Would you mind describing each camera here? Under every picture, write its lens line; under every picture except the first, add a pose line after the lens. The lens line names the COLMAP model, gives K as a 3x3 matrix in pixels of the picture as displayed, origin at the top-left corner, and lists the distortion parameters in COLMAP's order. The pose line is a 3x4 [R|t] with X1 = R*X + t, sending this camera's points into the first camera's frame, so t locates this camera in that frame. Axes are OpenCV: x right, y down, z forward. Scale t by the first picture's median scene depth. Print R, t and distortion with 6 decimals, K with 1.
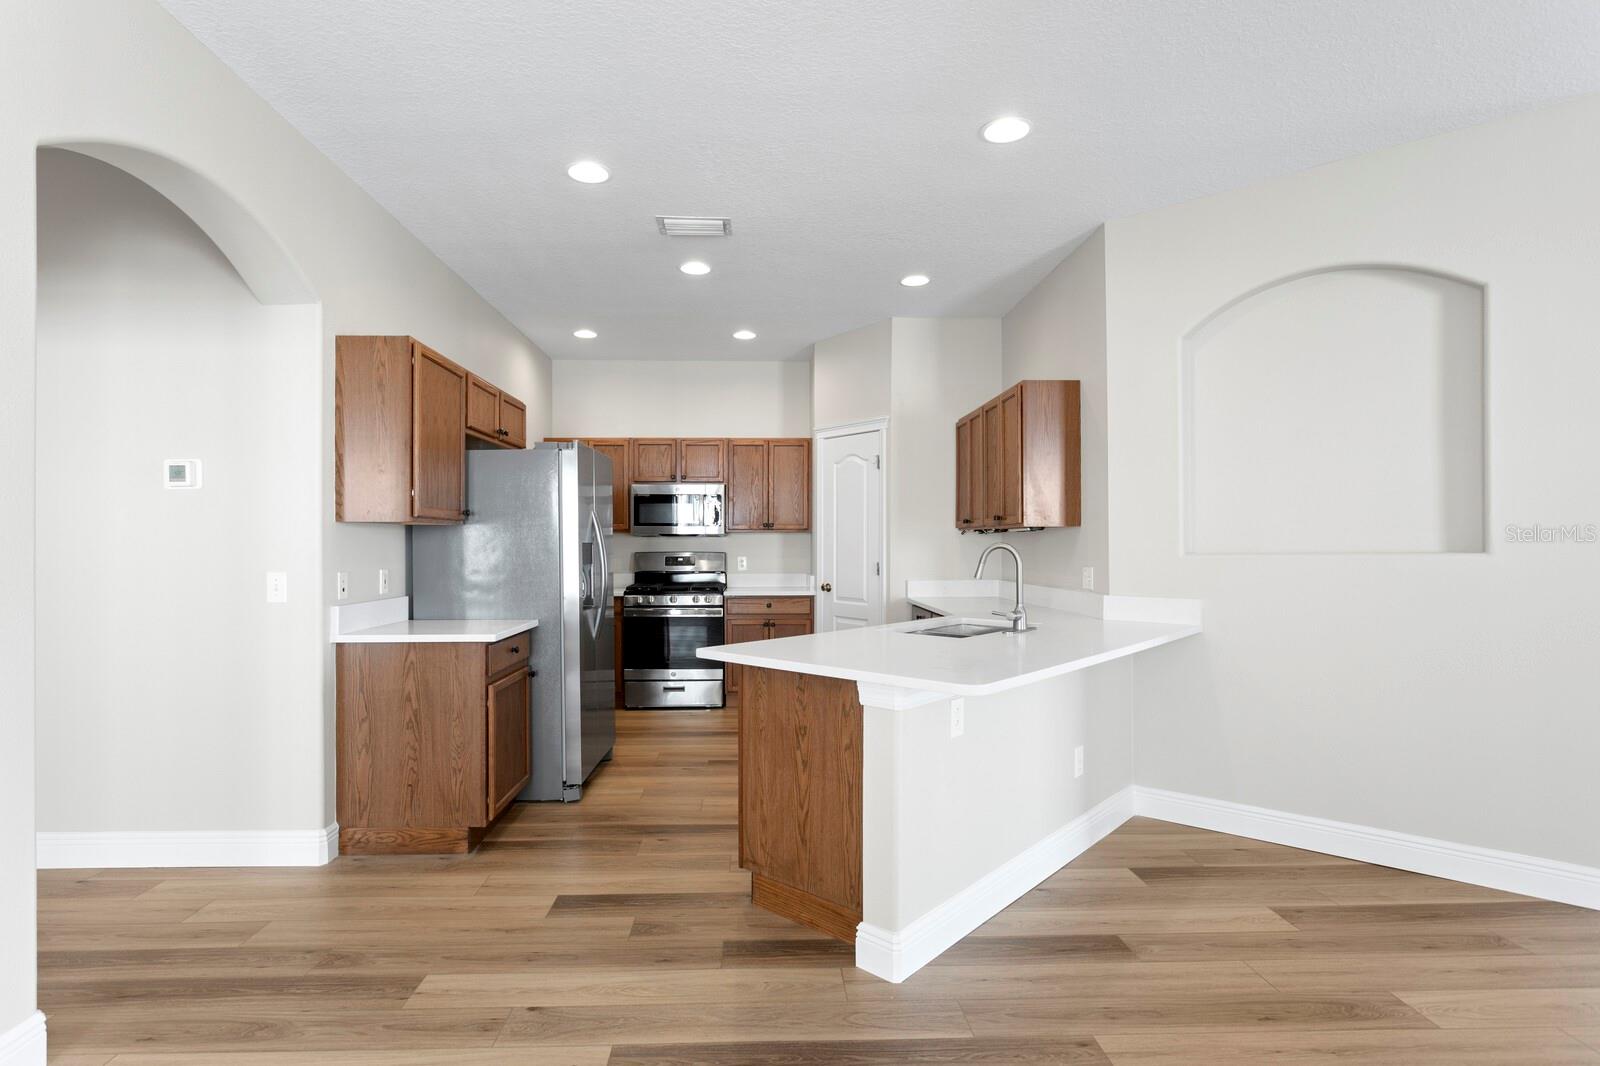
lens RADIAL K [[817.0, 0, 796.1], [0, 817.0, 539.8], [0, 0, 1]] dist [-0.007123, 0.000094]
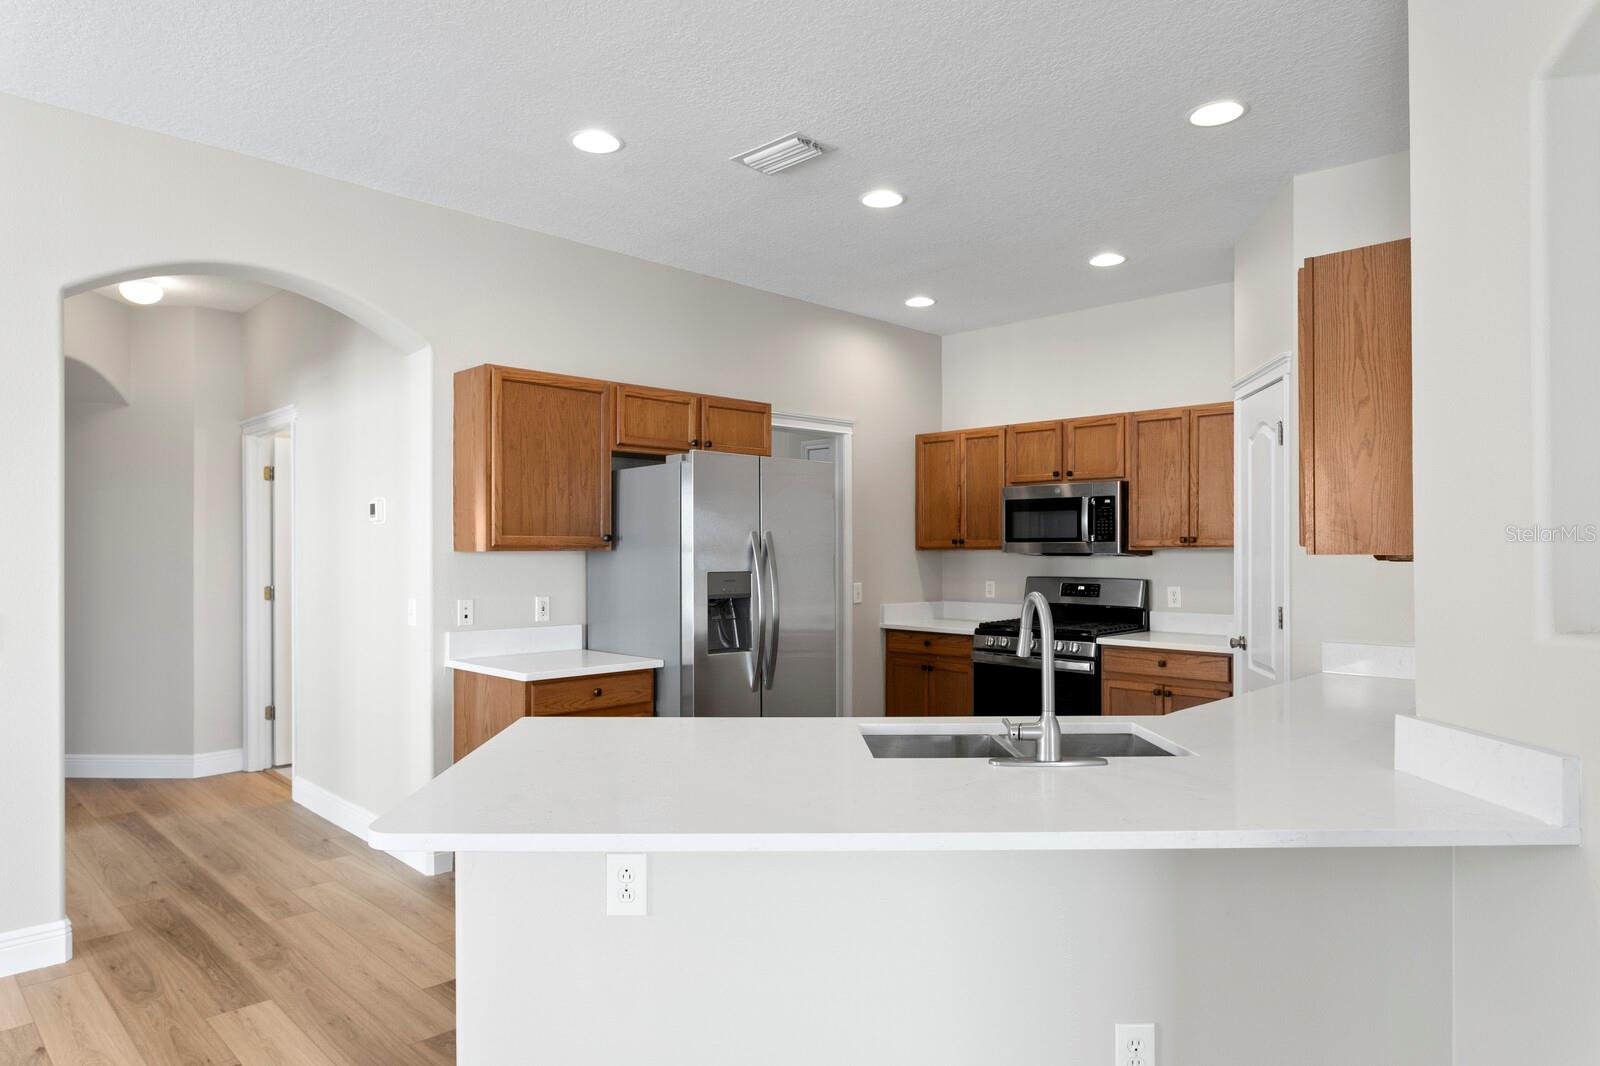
lens RADIAL K [[994.0, 0, 794.9], [0, 994.0, 533.6], [0, 0, 1]] dist [-0.006671, -0.000758]
pose [[0.670953, -0.008404, -0.741452, 0.343933], [0.001859, 0.999952, -0.009651, -0.016065], [0.741498, 0.005097, 0.670936, 0.241325]]
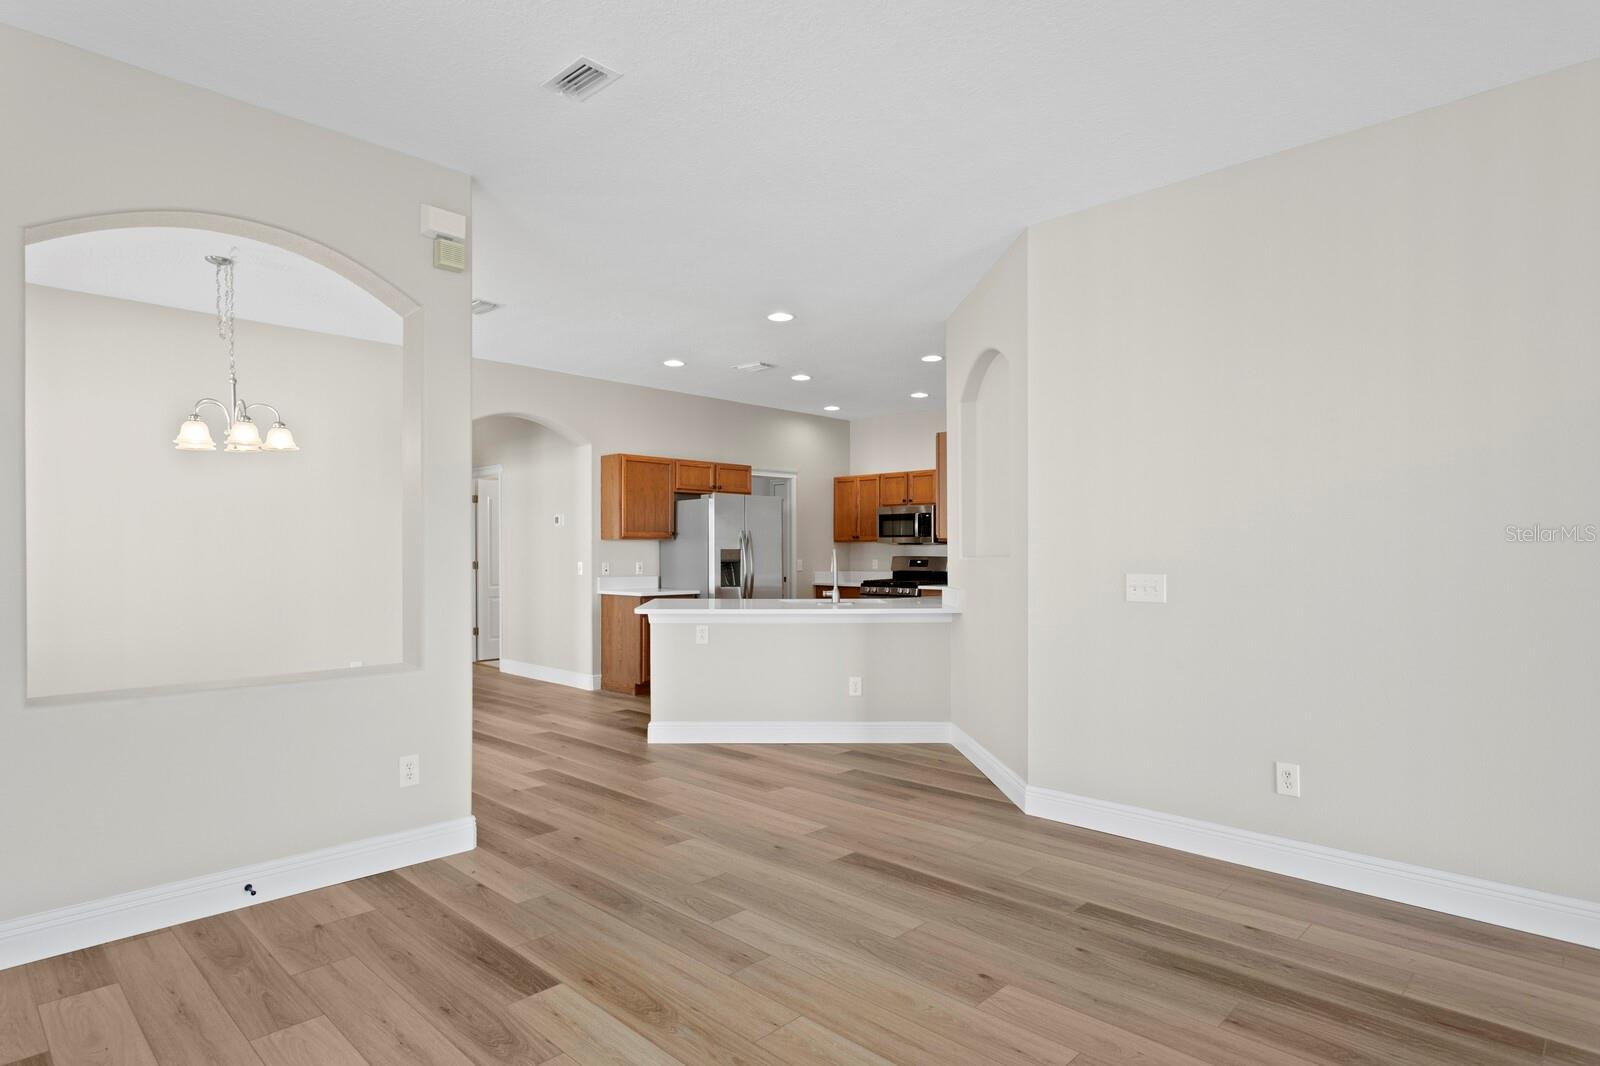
lens RADIAL K [[917.7, 0, 797.2], [0, 917.7, 536.3], [0, 0, 1]] dist [0.006725, 0.000548]
pose [[0.681569, -0.009122, -0.731697, 0.836821], [0.000737, 0.999930, -0.011779, -0.000470], [0.731753, 0.007489, 0.681528, -0.161674]]
